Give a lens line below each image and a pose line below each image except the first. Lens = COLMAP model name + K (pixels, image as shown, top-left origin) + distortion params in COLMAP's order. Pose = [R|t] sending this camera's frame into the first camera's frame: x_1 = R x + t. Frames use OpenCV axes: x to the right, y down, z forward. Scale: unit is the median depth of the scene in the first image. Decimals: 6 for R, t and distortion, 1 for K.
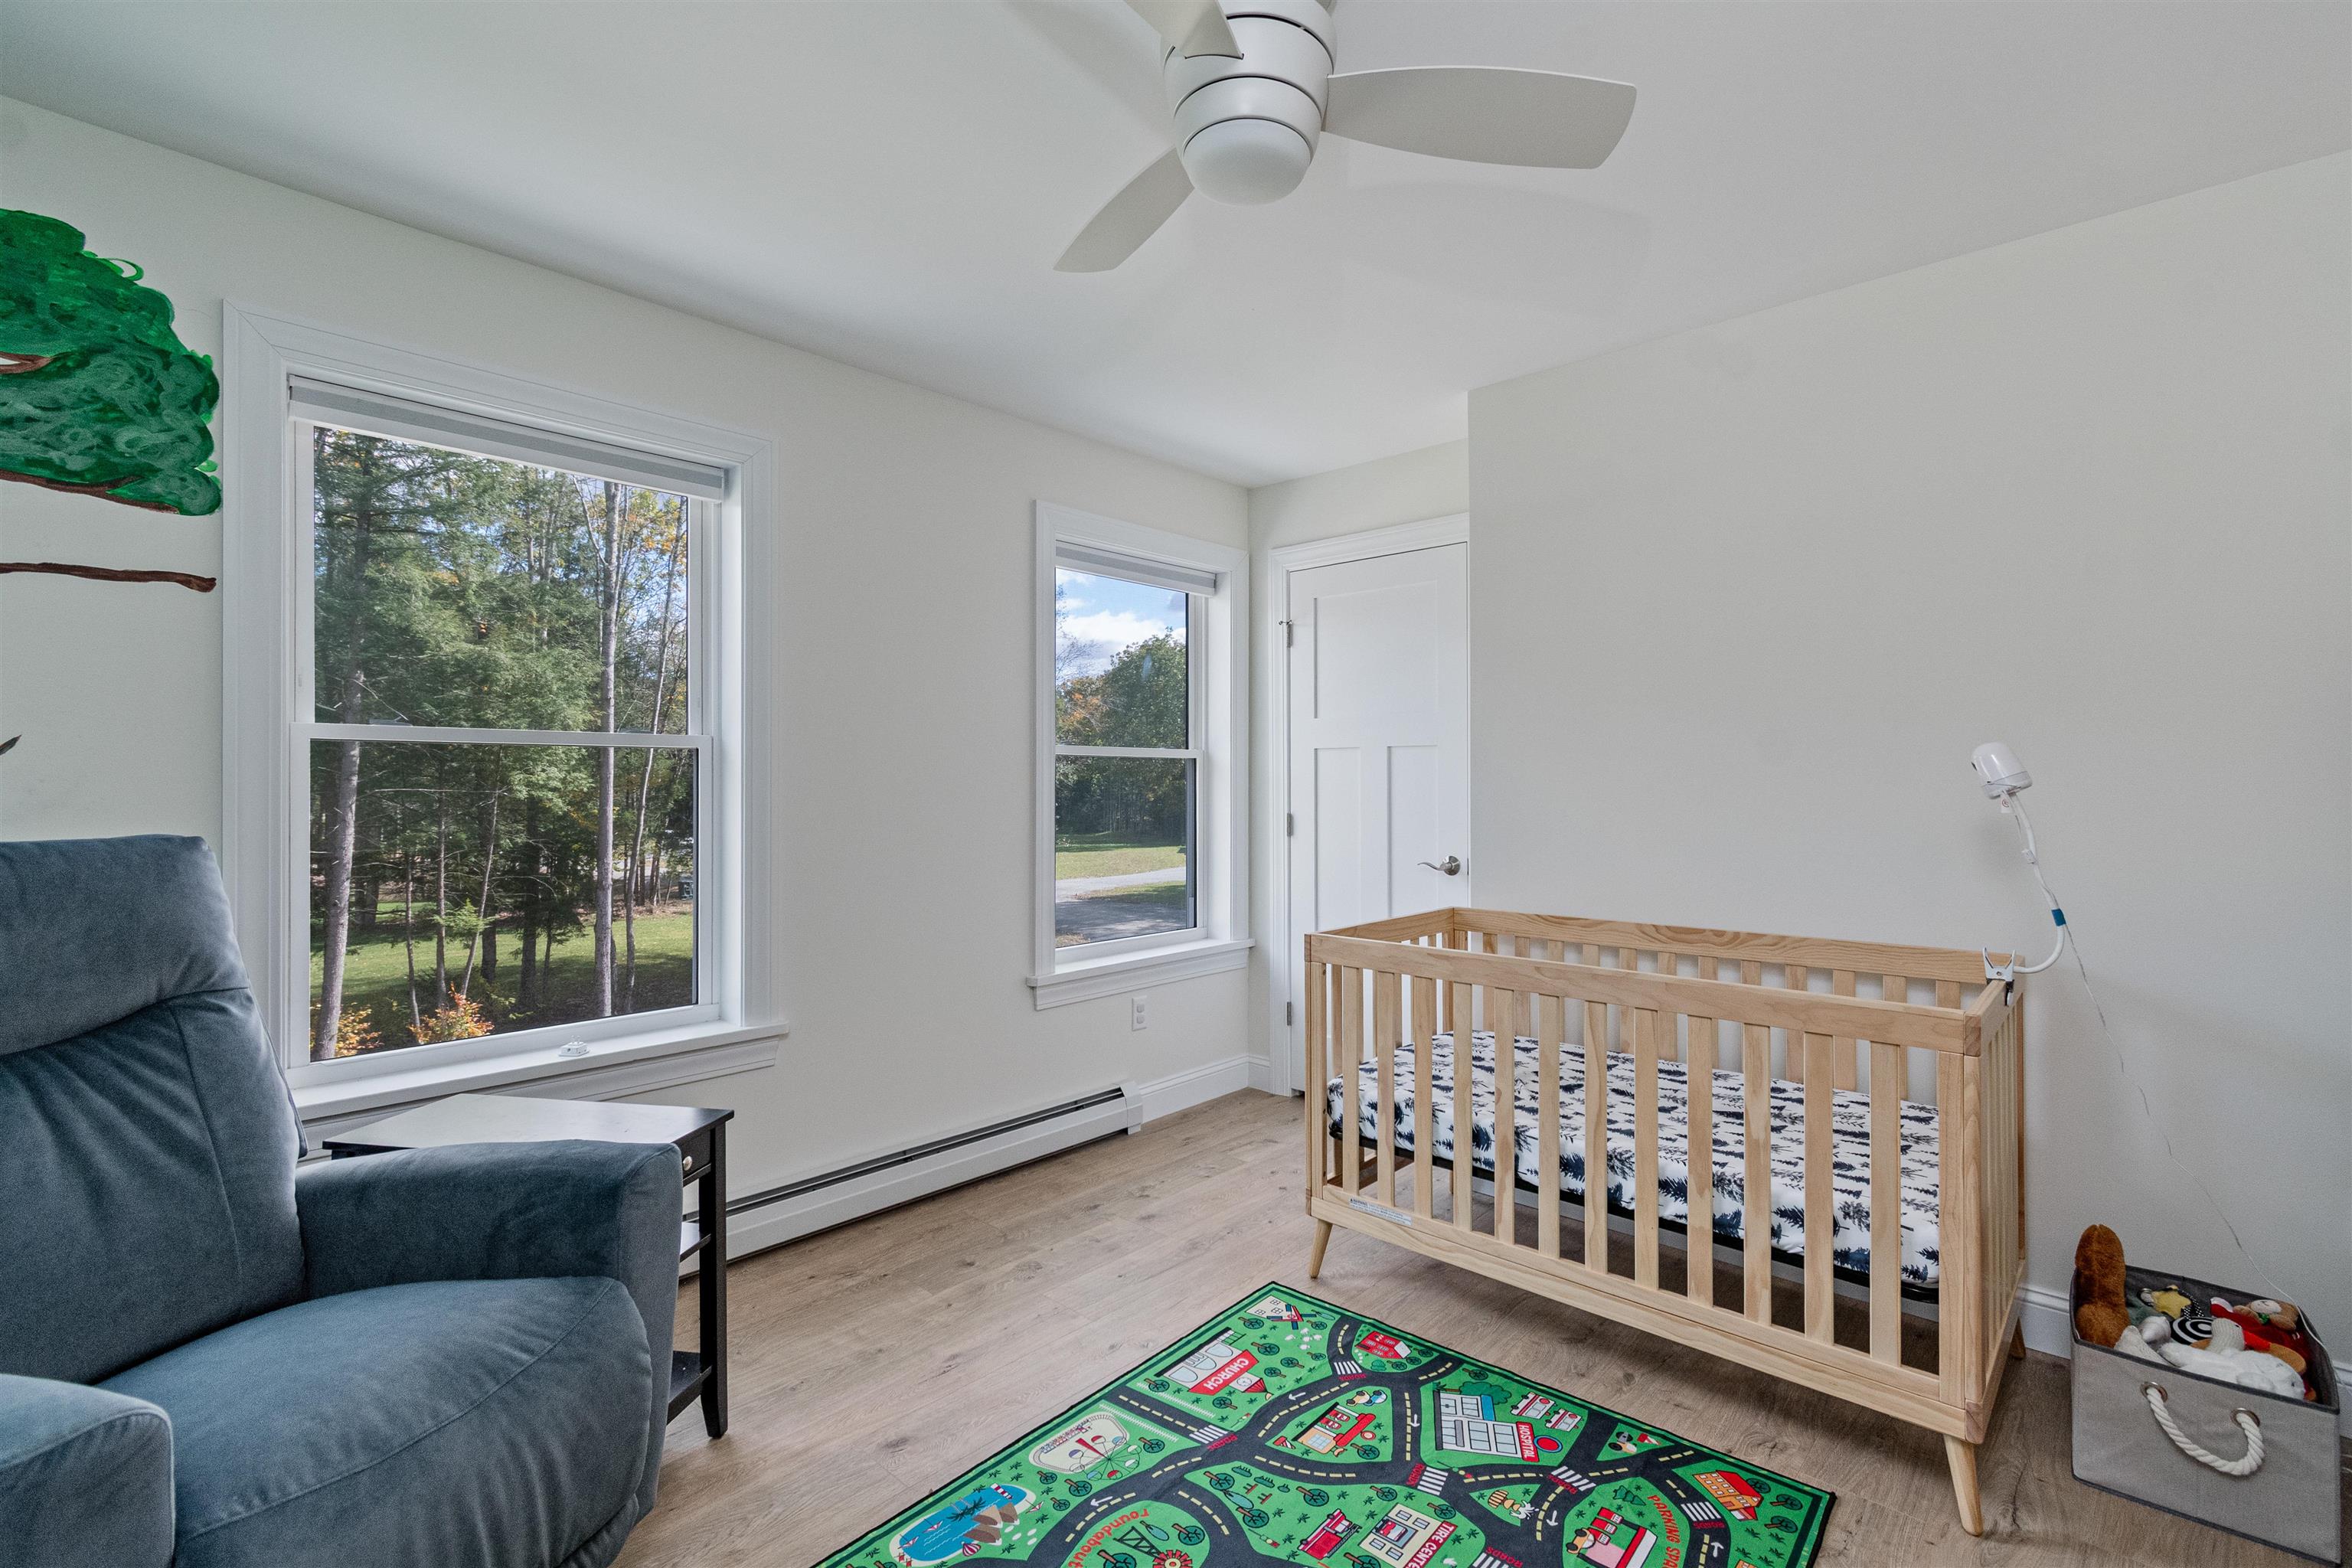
lens RADIAL K [[1067.6, 0, 1175.5], [0, 1067.6, 799.5], [0, 0, 1]] dist [0.000698, 0.000170]
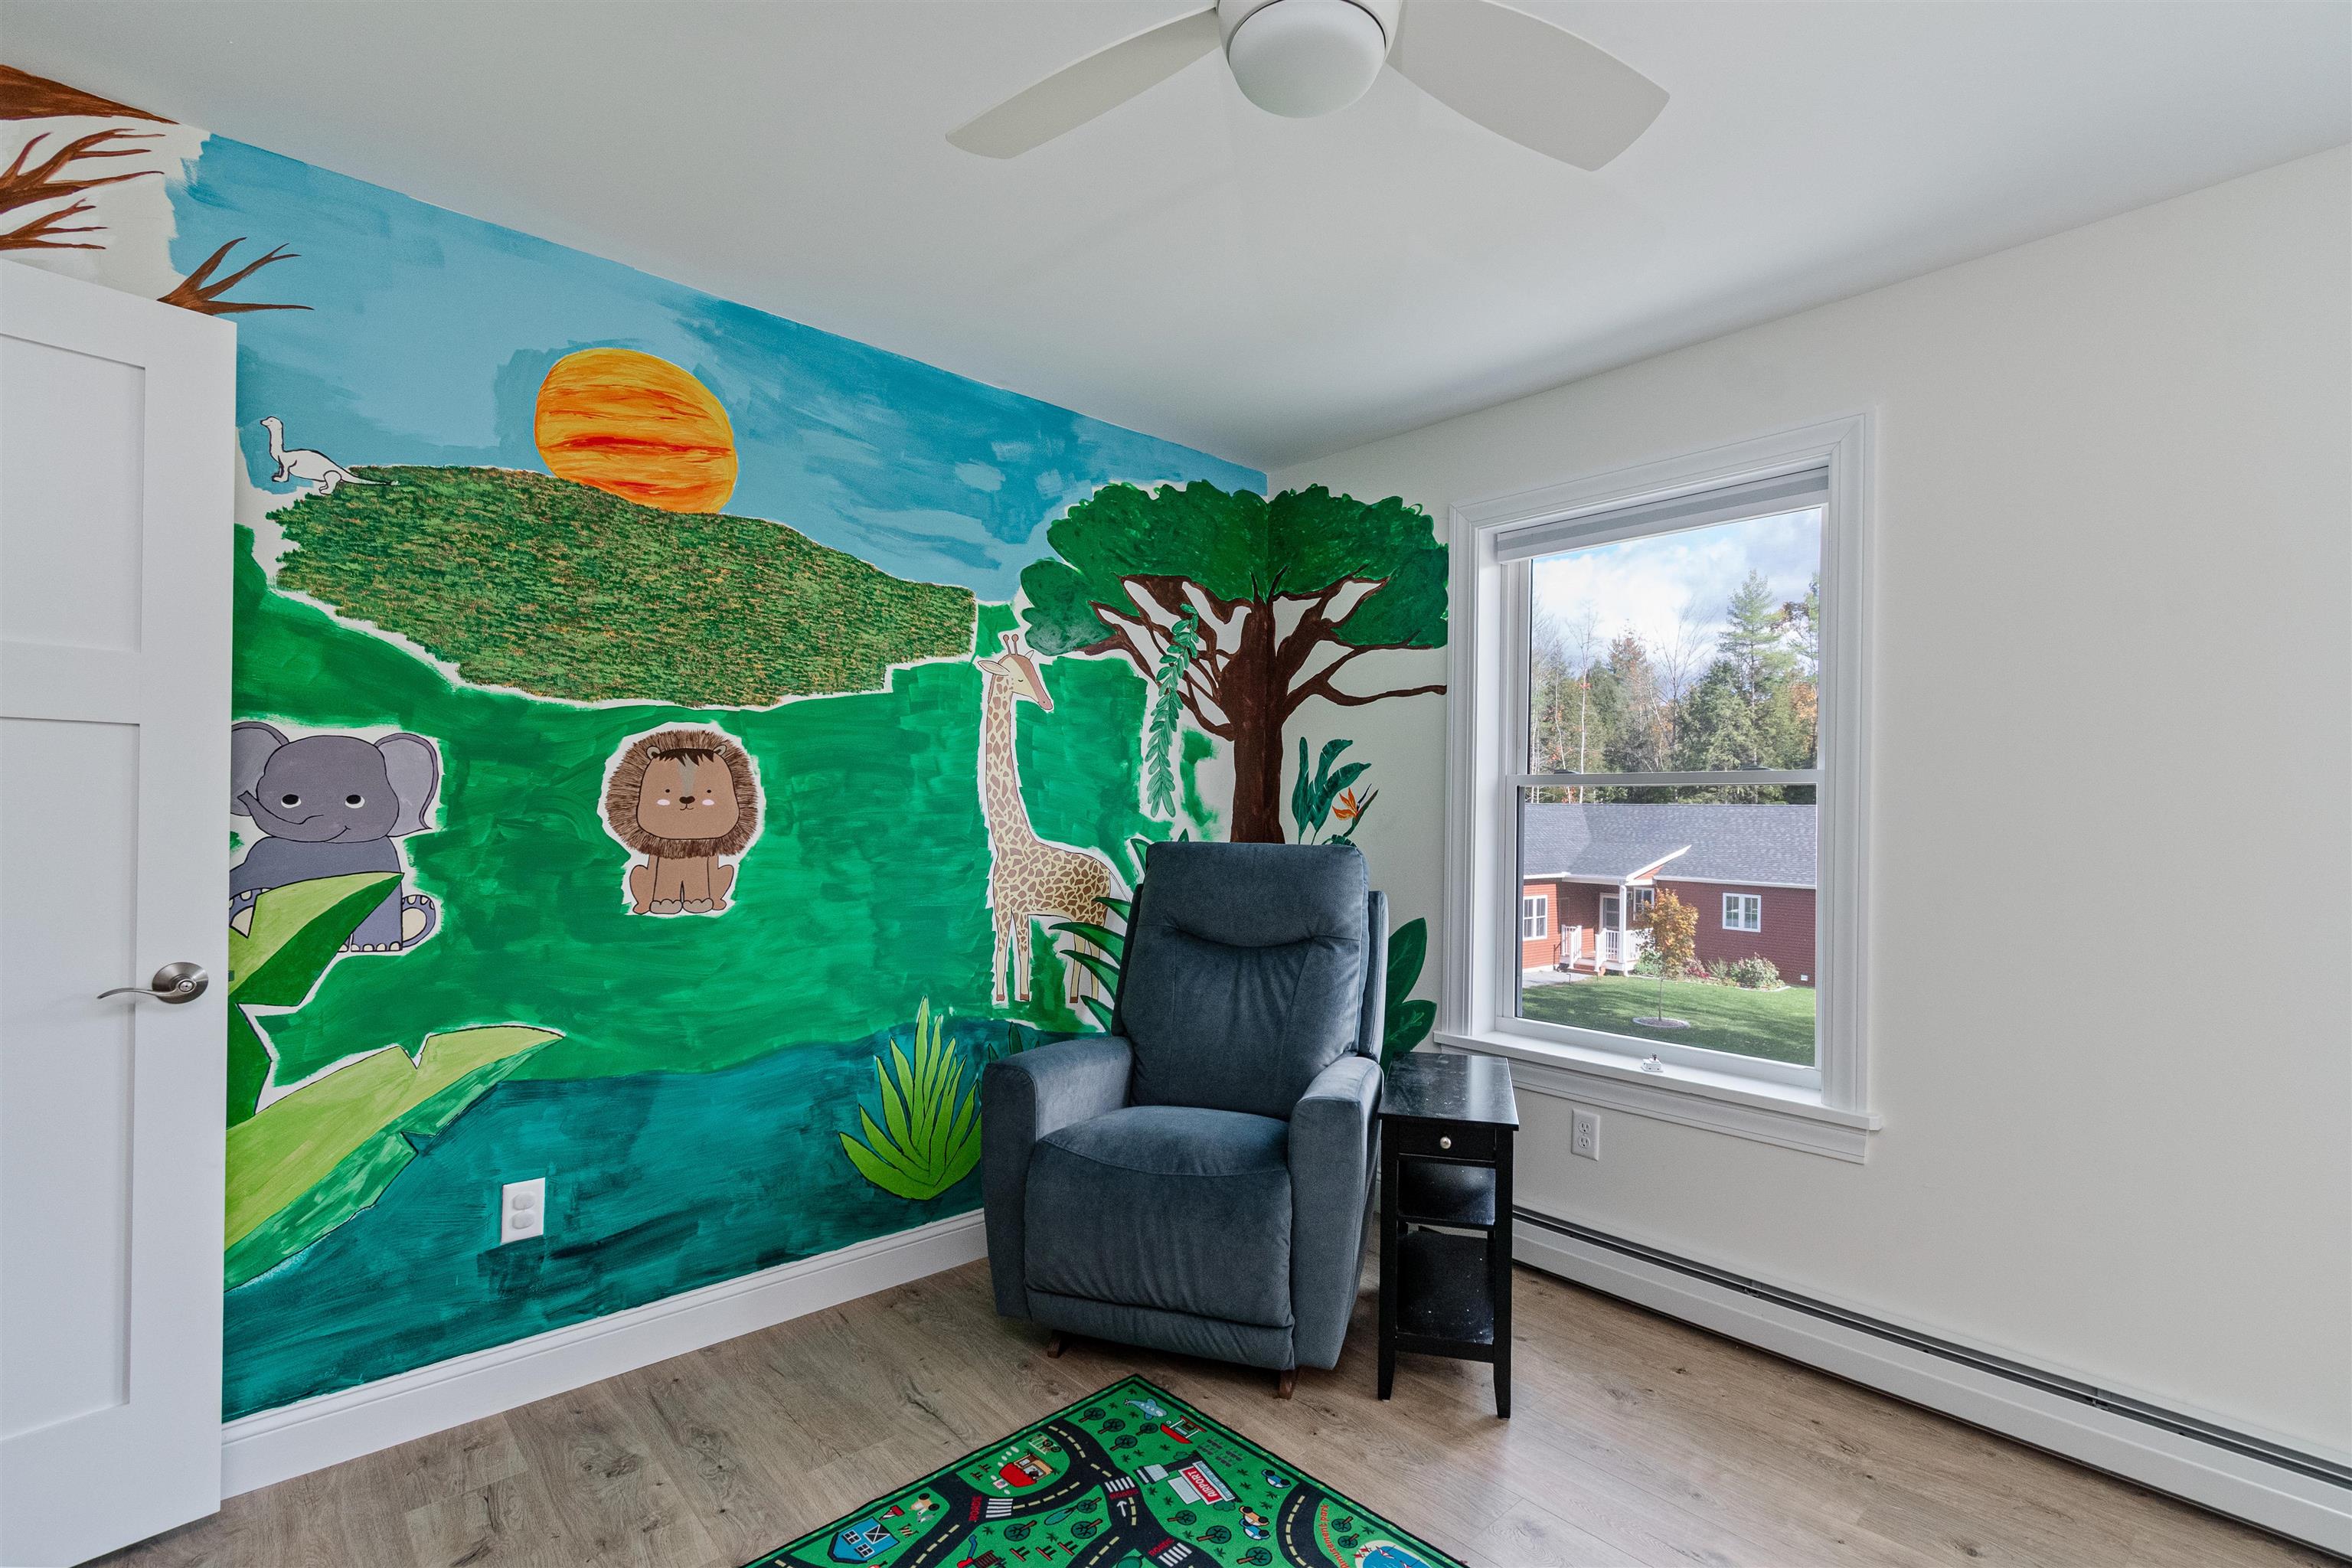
lens RADIAL K [[1067.6, 0, 1175.5], [0, 1067.6, 799.5], [0, 0, 1]] dist [0.000698, 0.000170]
pose [[-0.067755, -0.008962, -0.997662, 0.766521], [-0.031464, 0.999481, -0.006841, -0.018661], [0.997206, 0.030927, -0.068002, 0.808357]]
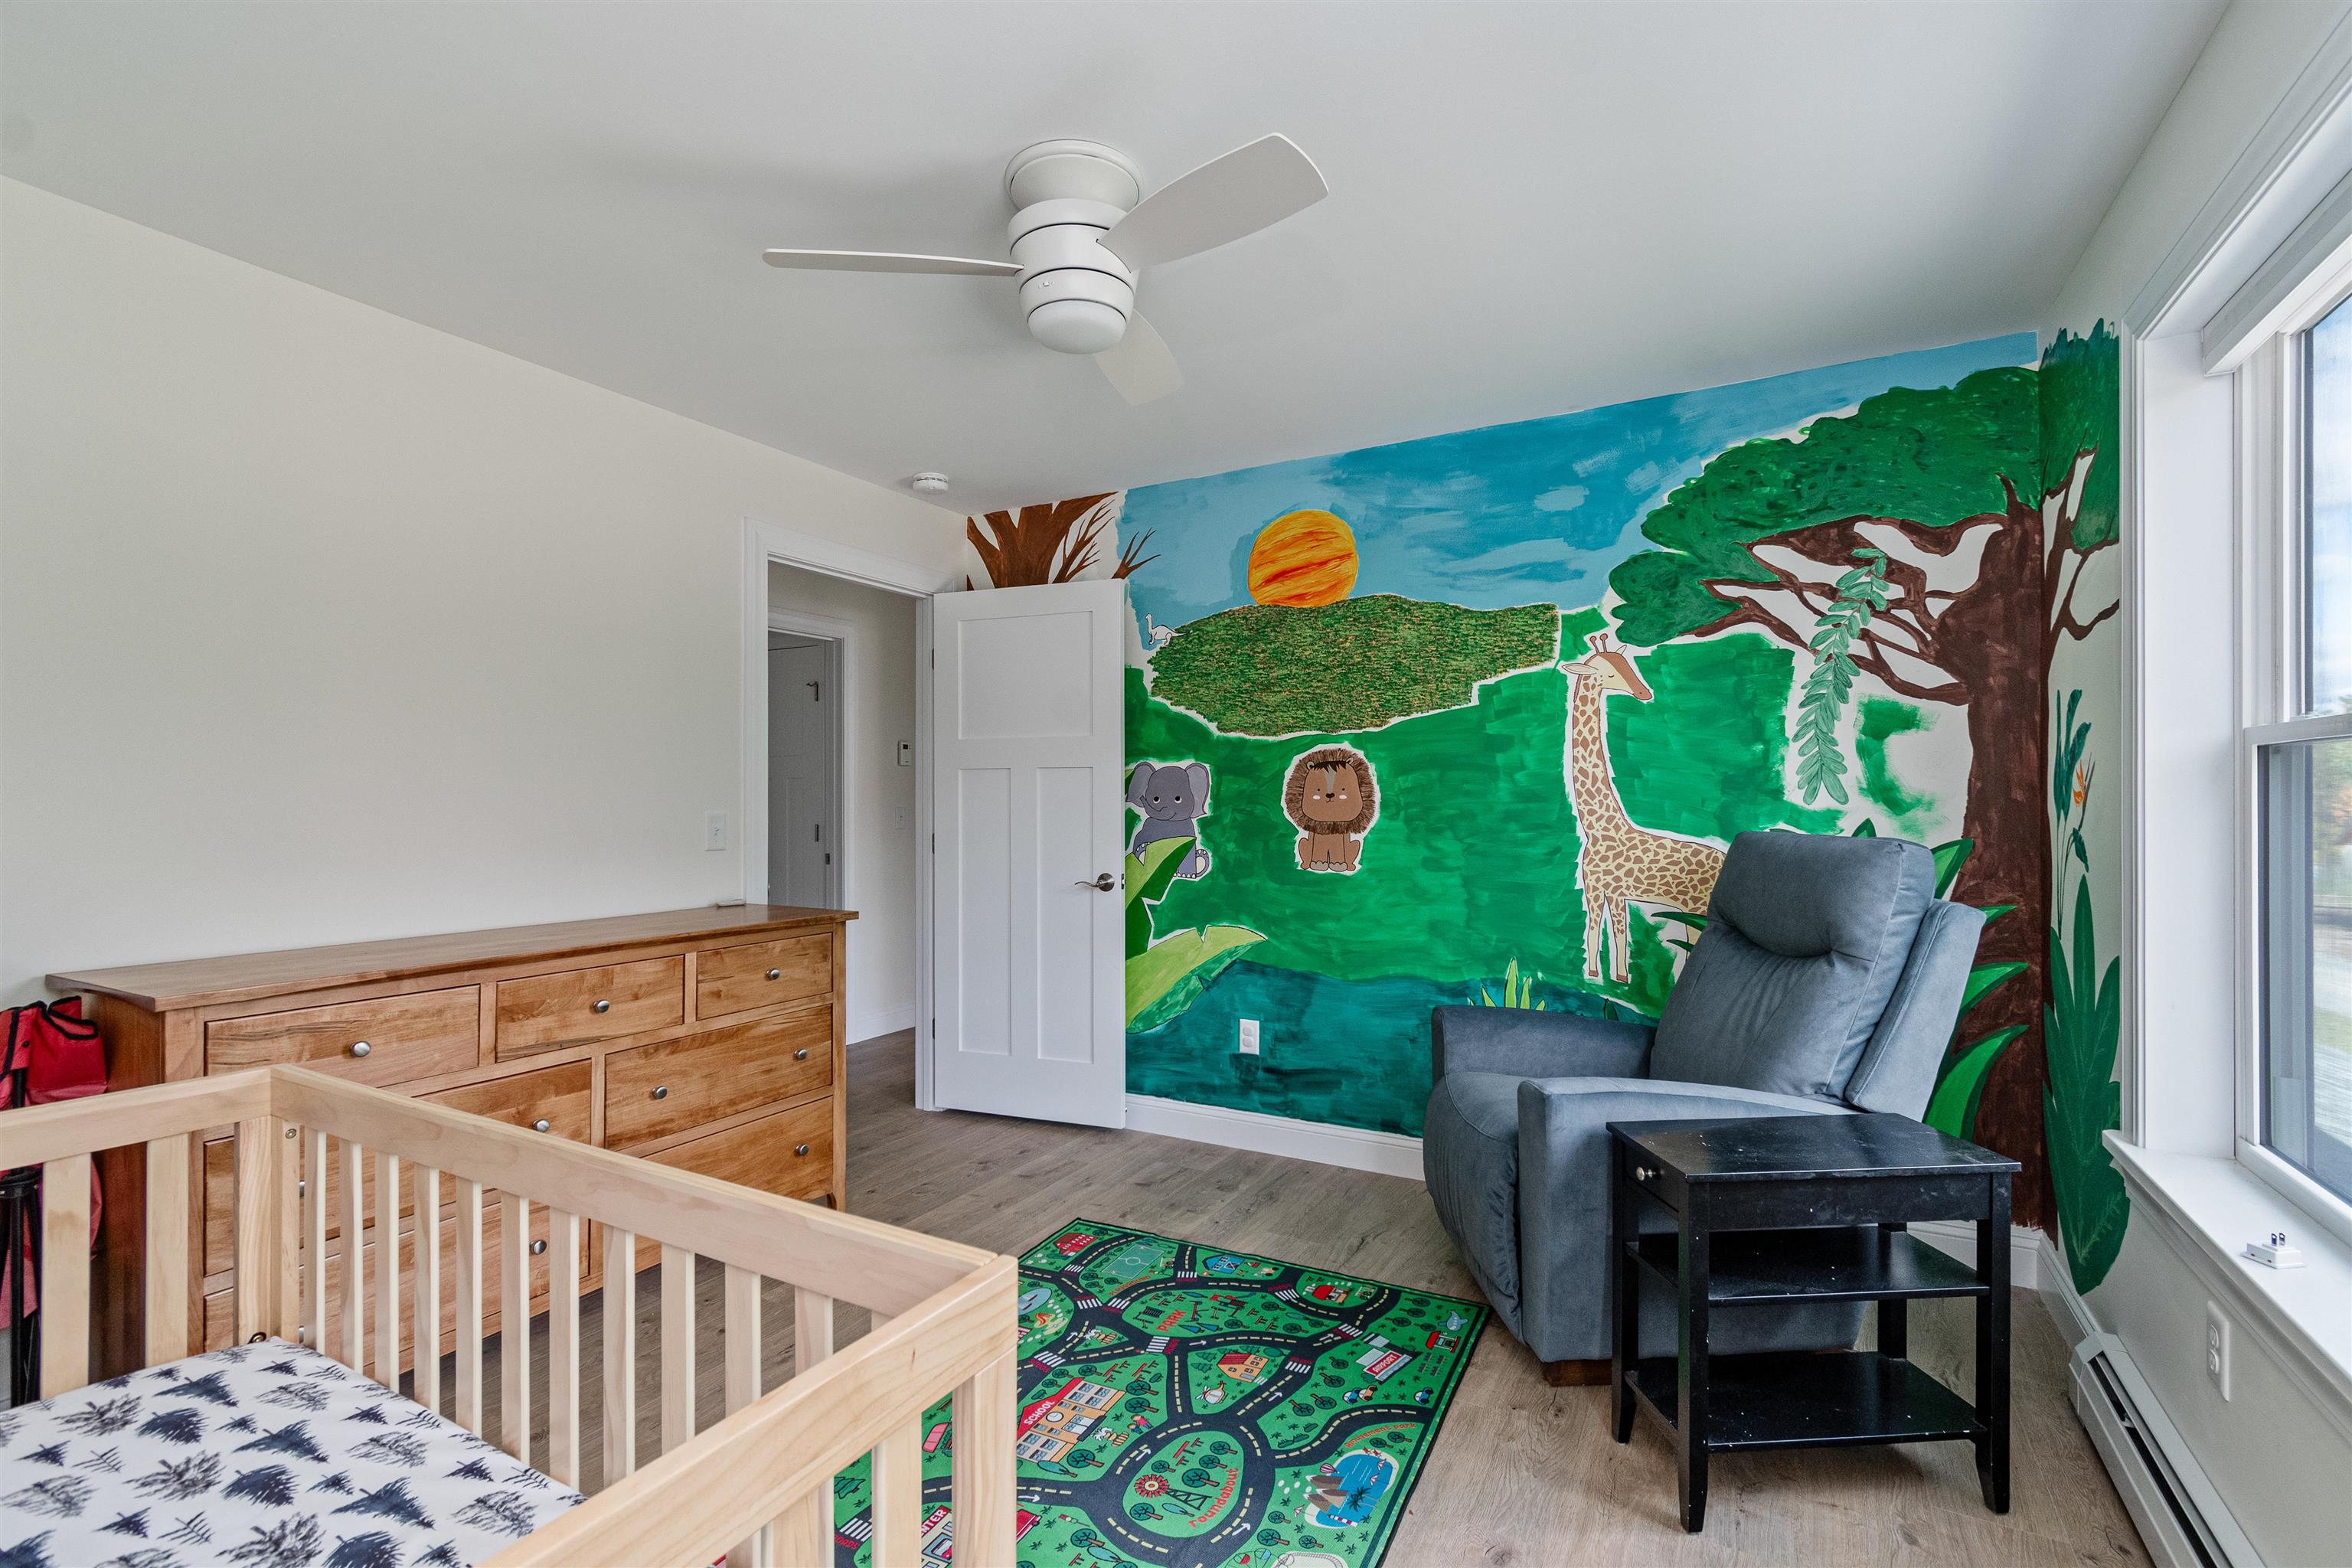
lens RADIAL K [[1047.7, 0, 1201.4], [0, 1047.7, 787.5], [0, 0, 1]] dist [0.001972, -0.000021]
pose [[-0.966111, 0.002228, -0.258118, 0.217441], [0.000229, 0.999970, 0.007774, -0.038382], [0.258127, 0.007451, -0.966082, 1.942682]]
